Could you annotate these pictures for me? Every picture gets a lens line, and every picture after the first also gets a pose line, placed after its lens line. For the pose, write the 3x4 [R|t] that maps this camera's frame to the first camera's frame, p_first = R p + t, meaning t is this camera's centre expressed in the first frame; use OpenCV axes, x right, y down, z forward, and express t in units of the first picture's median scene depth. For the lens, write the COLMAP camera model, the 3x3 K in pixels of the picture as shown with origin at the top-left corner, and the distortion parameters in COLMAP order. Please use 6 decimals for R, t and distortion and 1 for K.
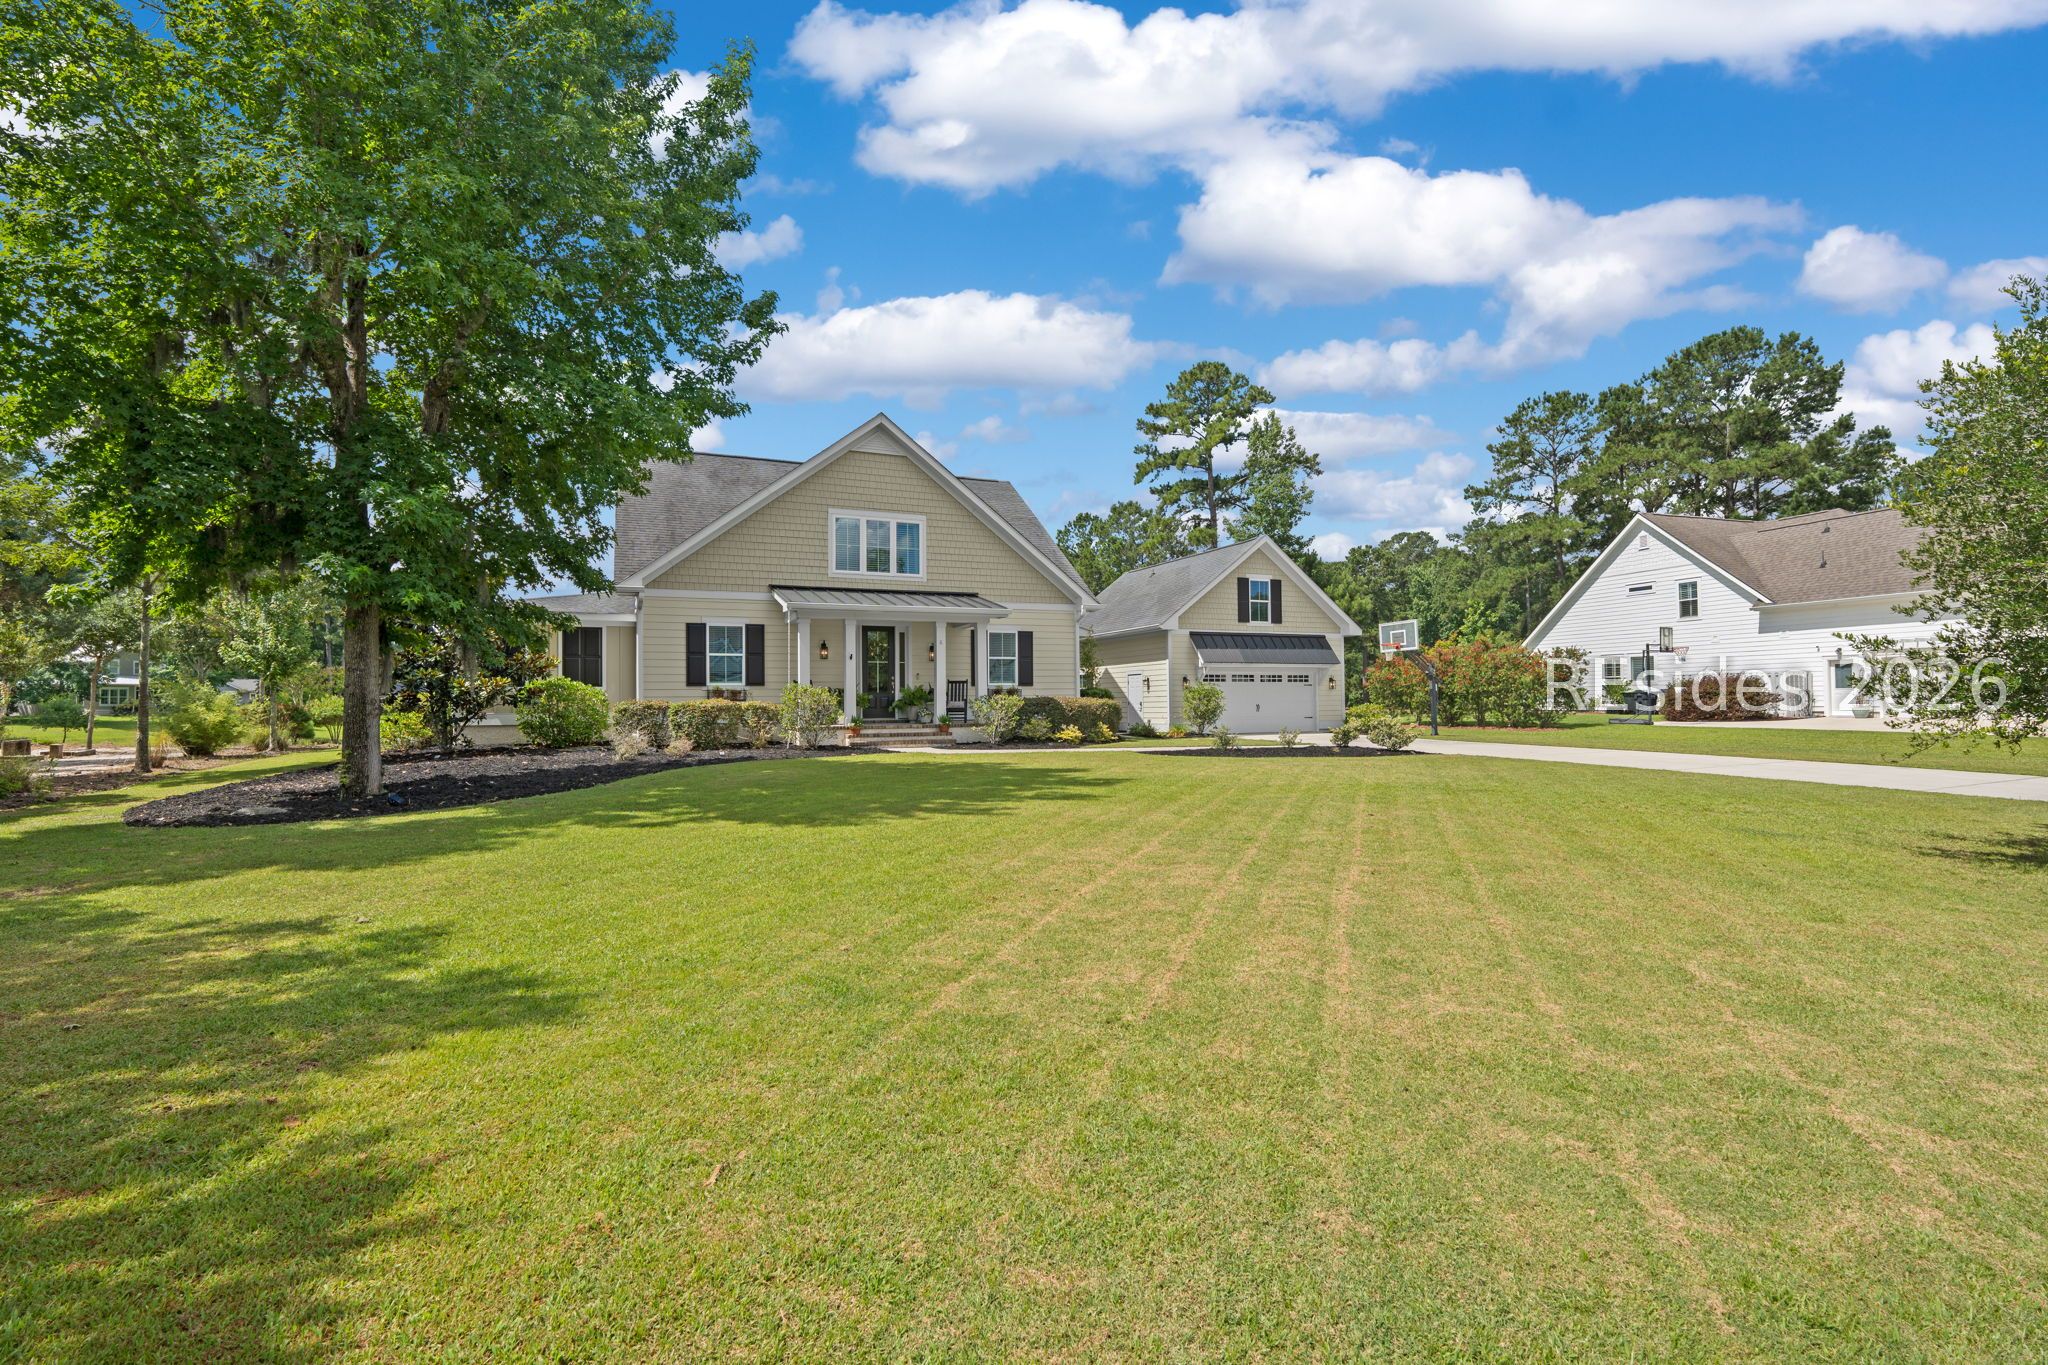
lens RADIAL K [[917.4, 0, 1026.1], [0, 917.4, 681.4], [0, 0, 1]] dist [-0.015408, 0.003093]
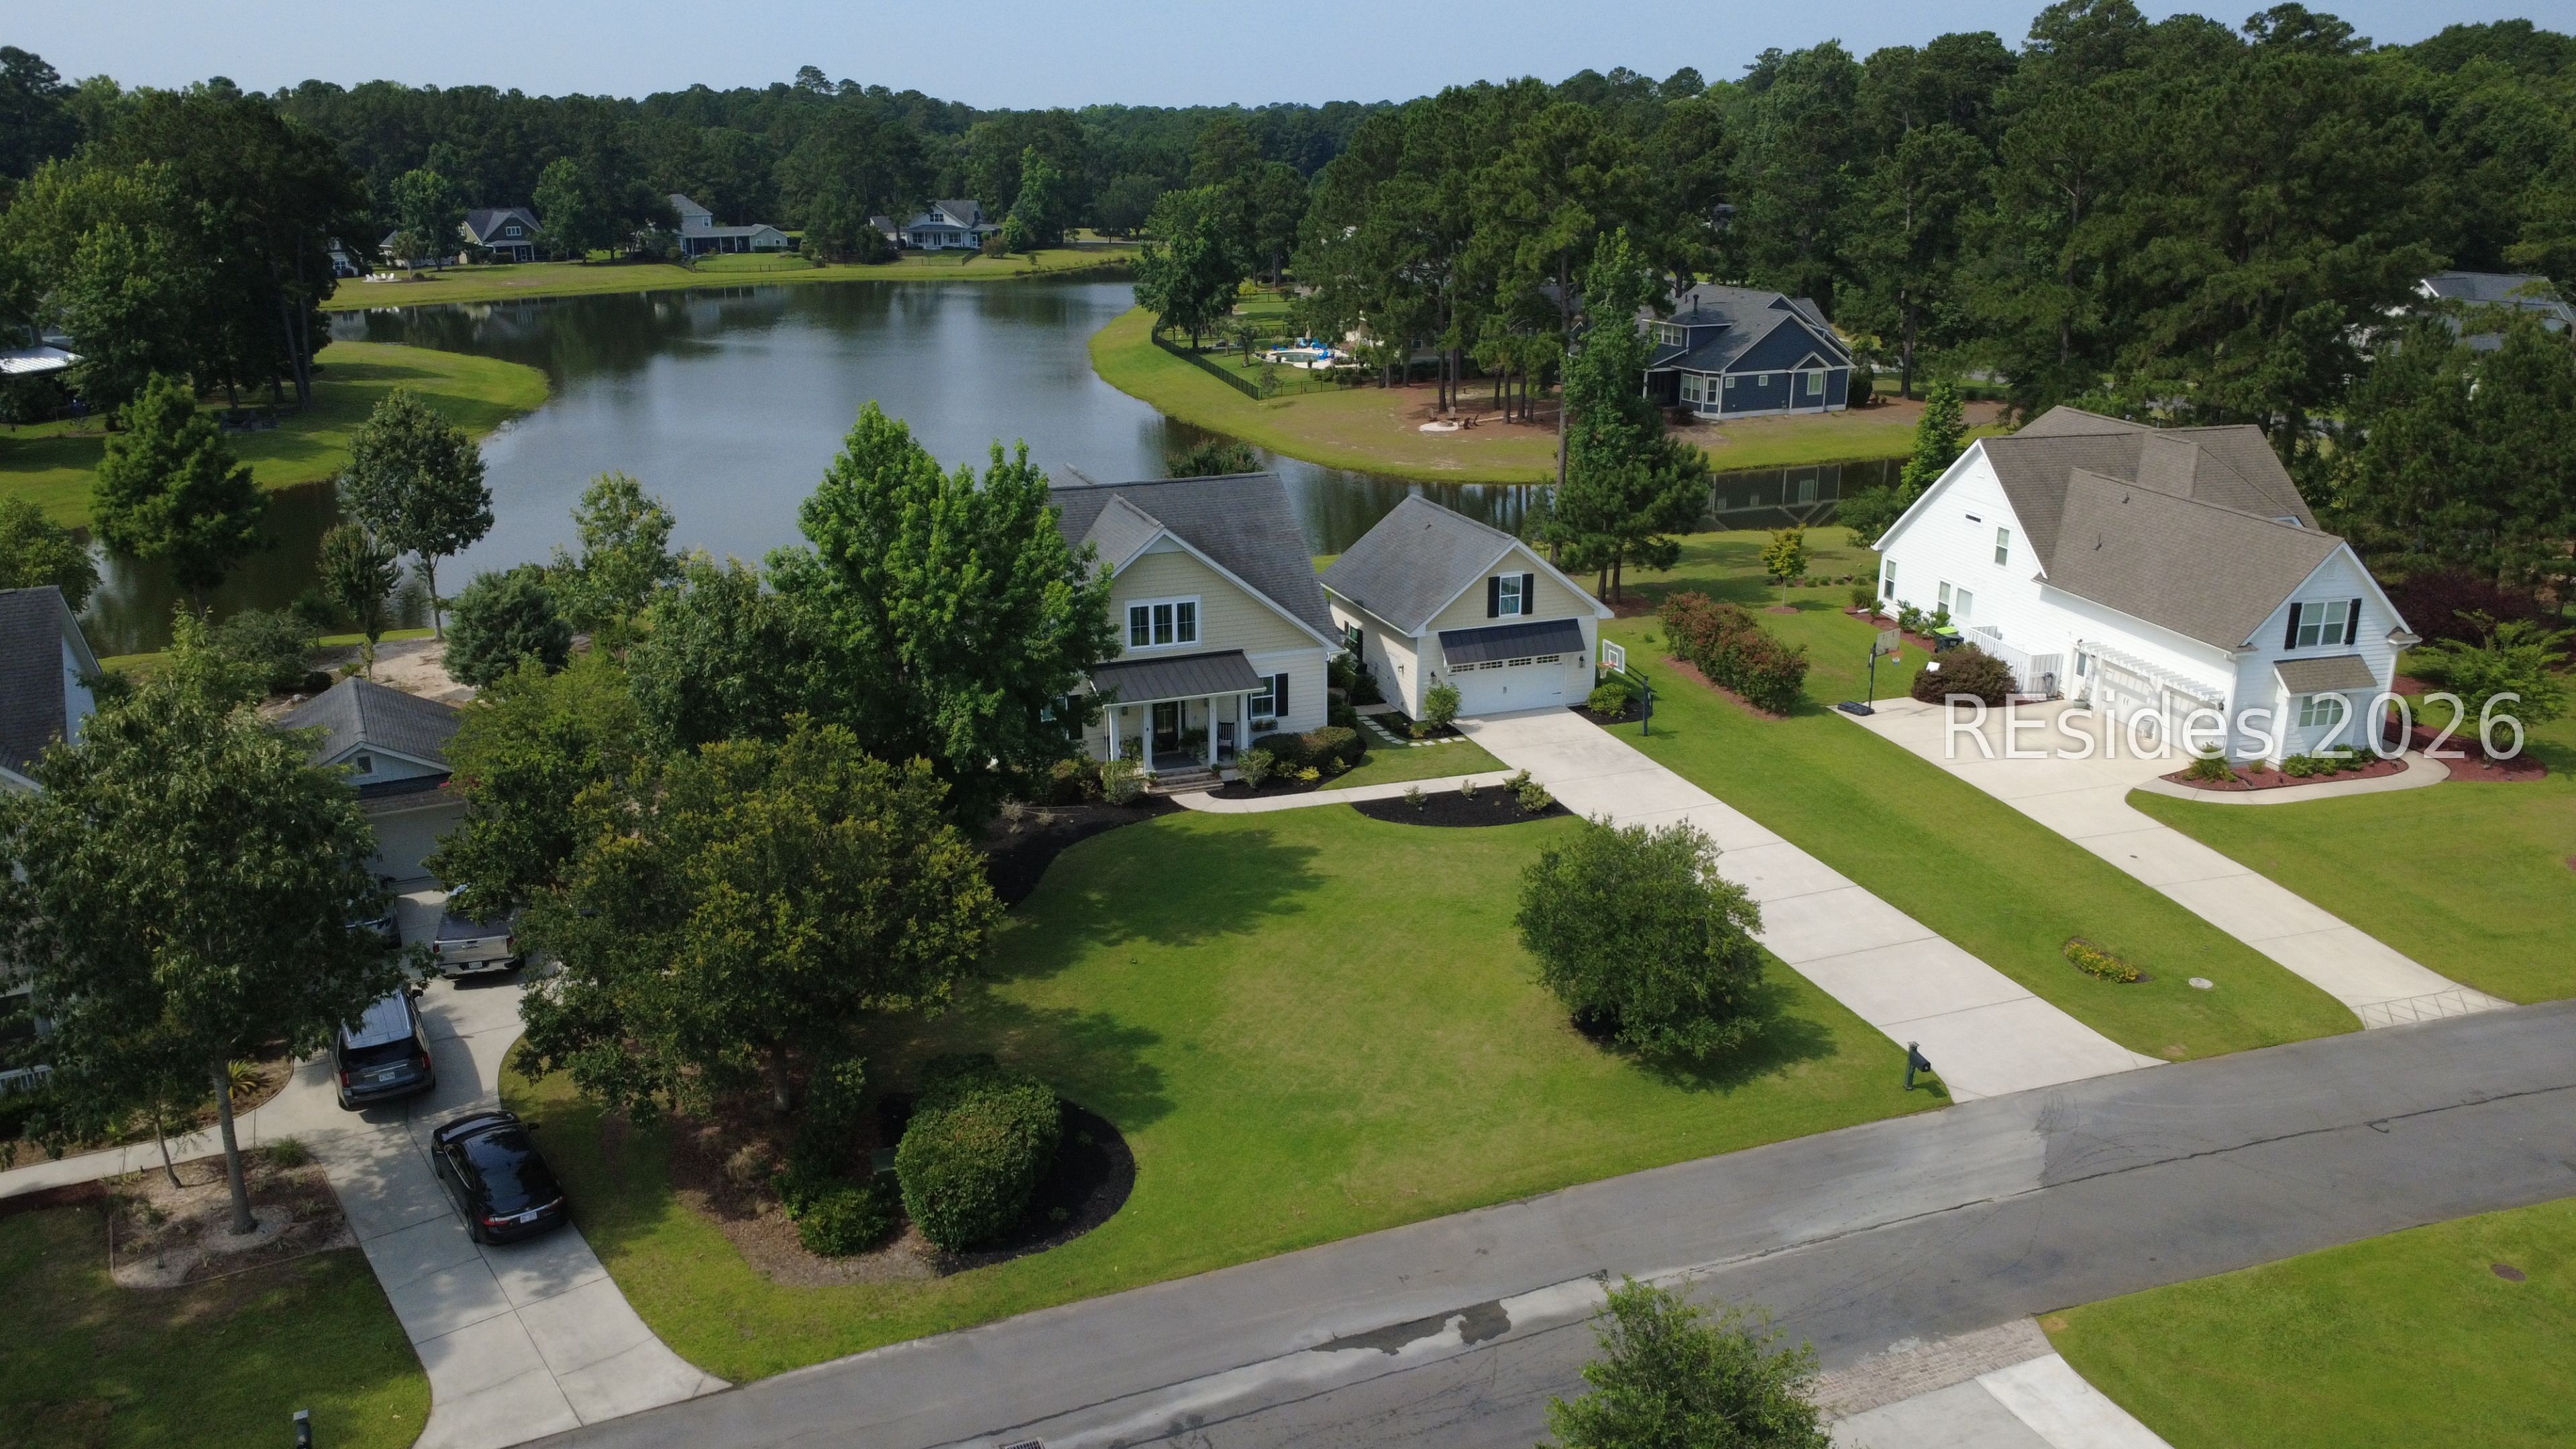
lens RADIAL K [[1878.7, 0, 1297.6], [0, 1878.7, 719.0], [0, 0, 1]] dist [-0.000830, 0.002430]
pose [[0.998269, 0.022893, -0.054183, 0.136125], [-0.004288, 0.947025, 0.321131, -0.692811], [0.058664, -0.320343, 0.945484, -1.203449]]
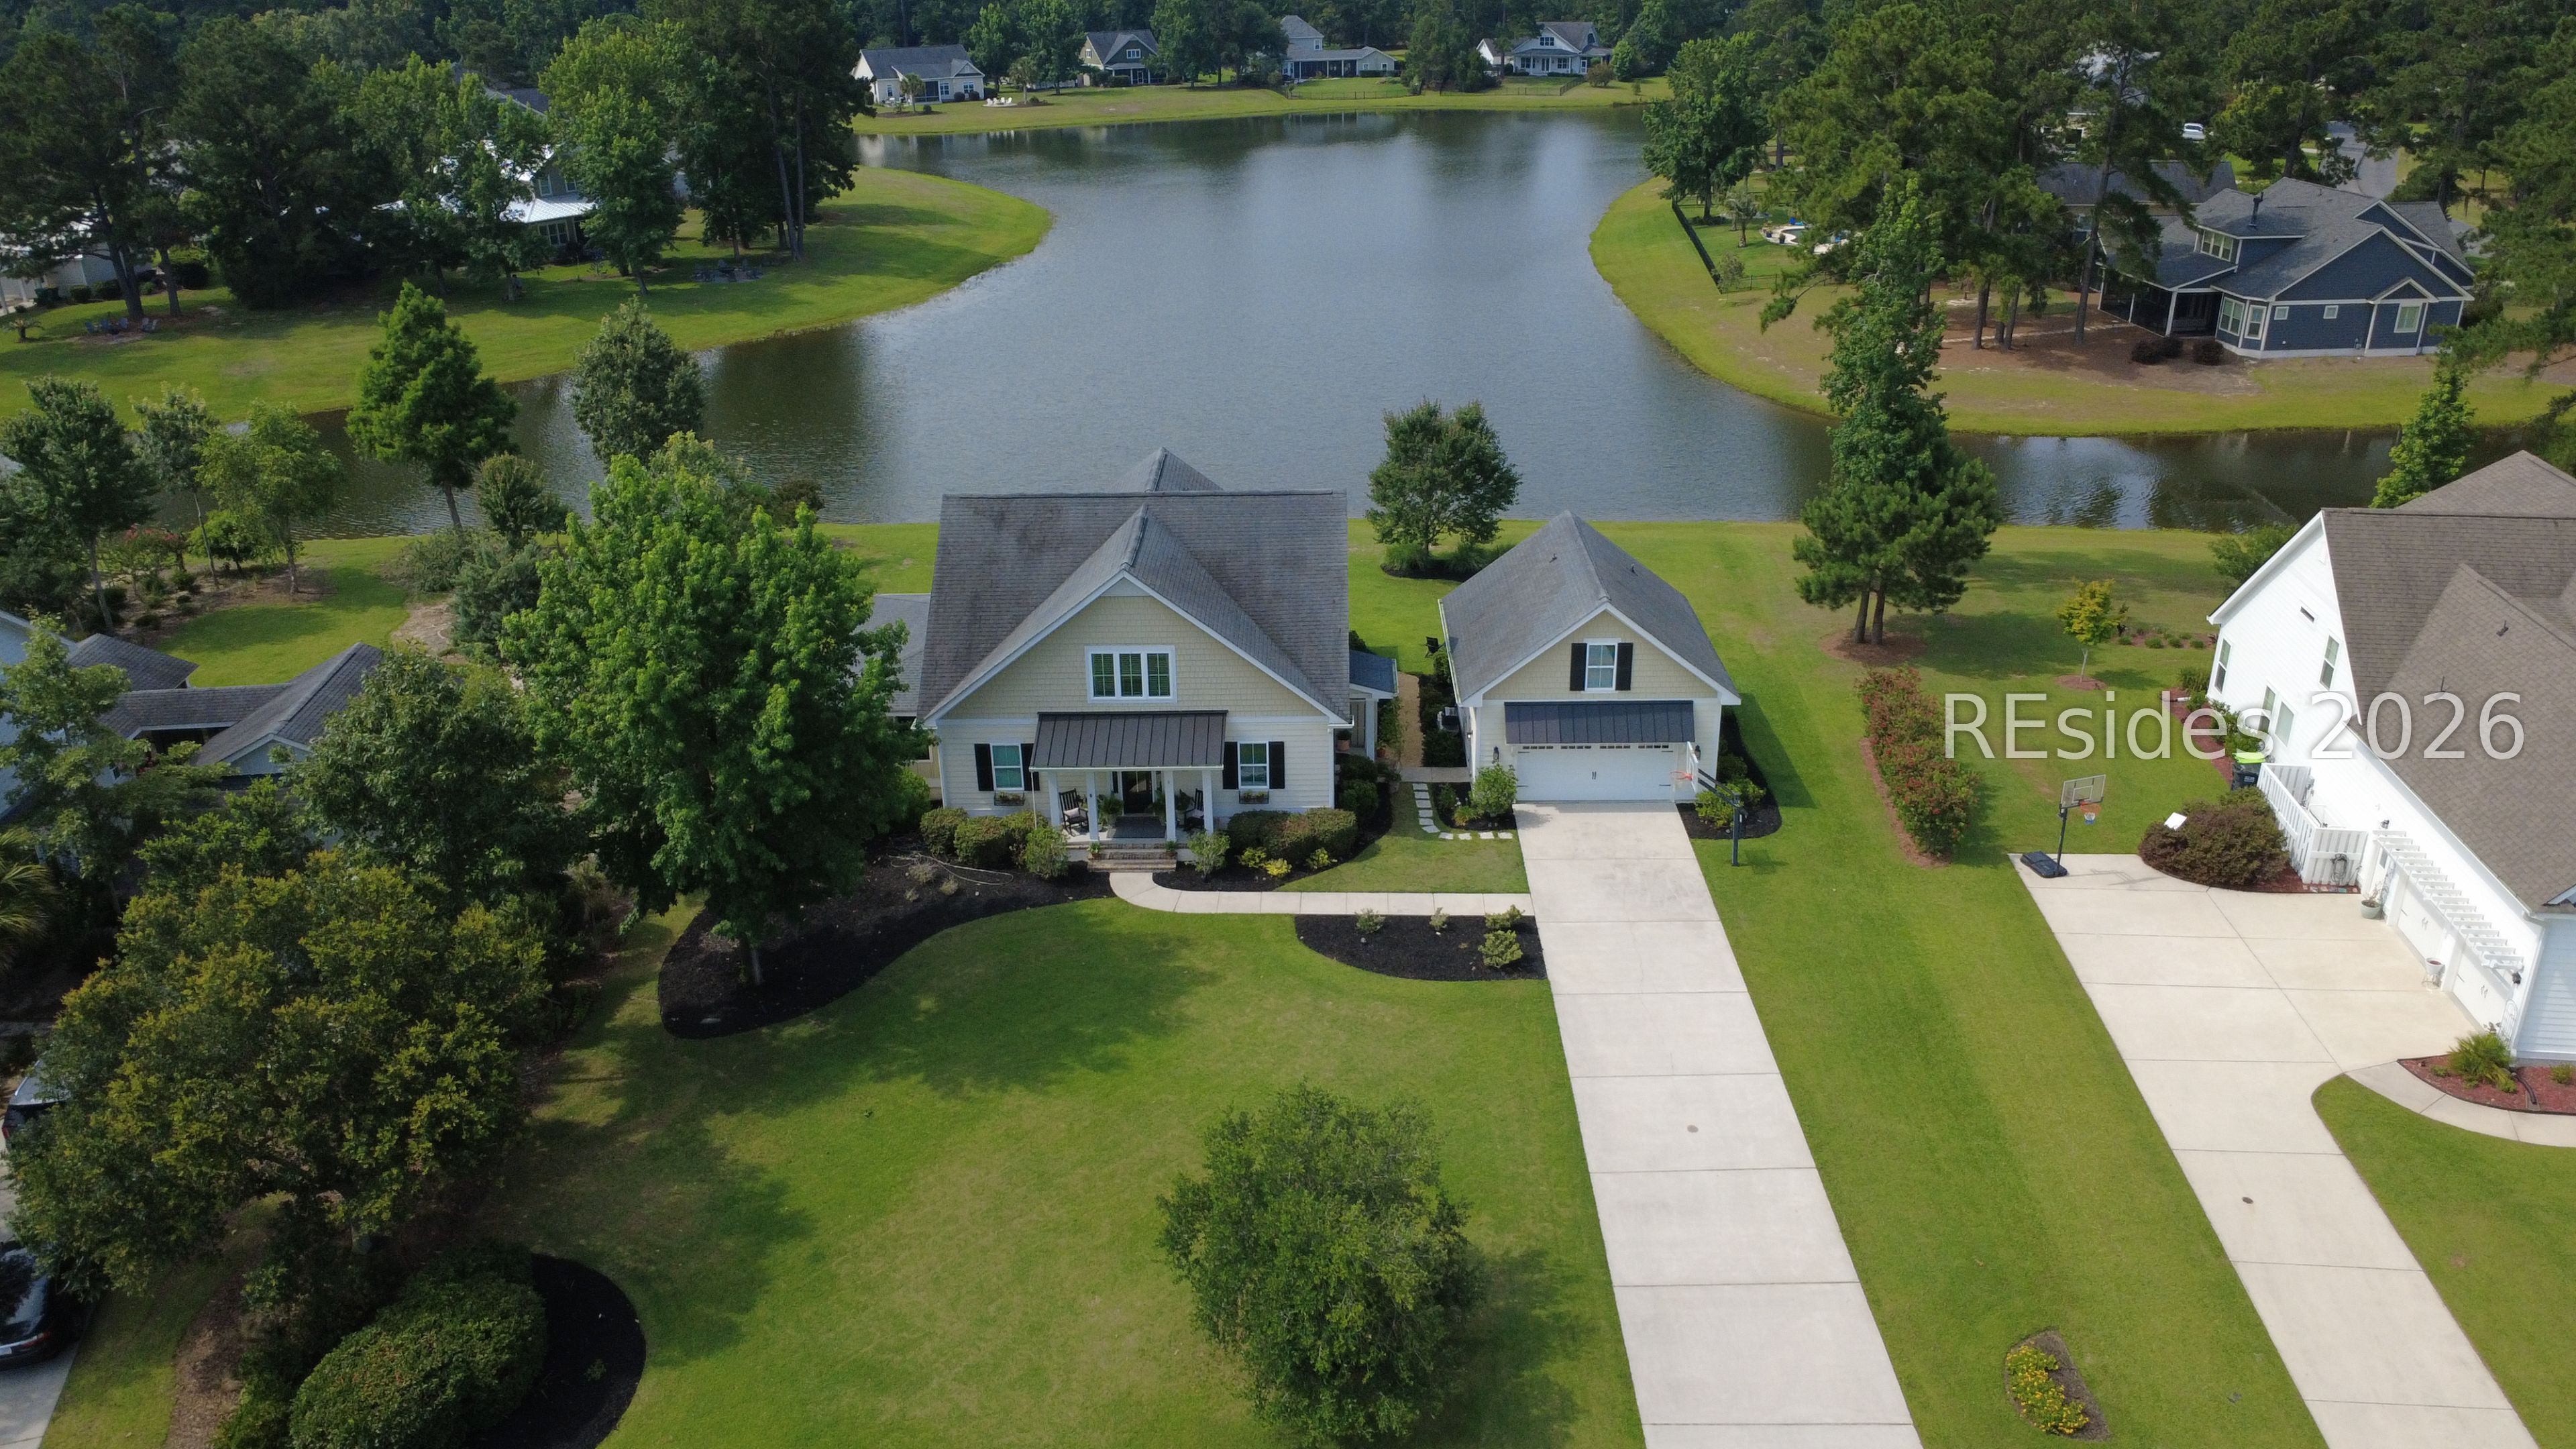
lens RADIAL K [[1878.7, 0, 1296.7], [0, 1878.7, 725.8], [0, 0, 1]] dist [-0.000830, 0.002430]
pose [[0.910683, 0.156663, -0.382247, 0.722102], [0.017291, 0.910035, 0.414171, -0.826964], [0.412743, -0.383788, 0.826045, -0.654957]]
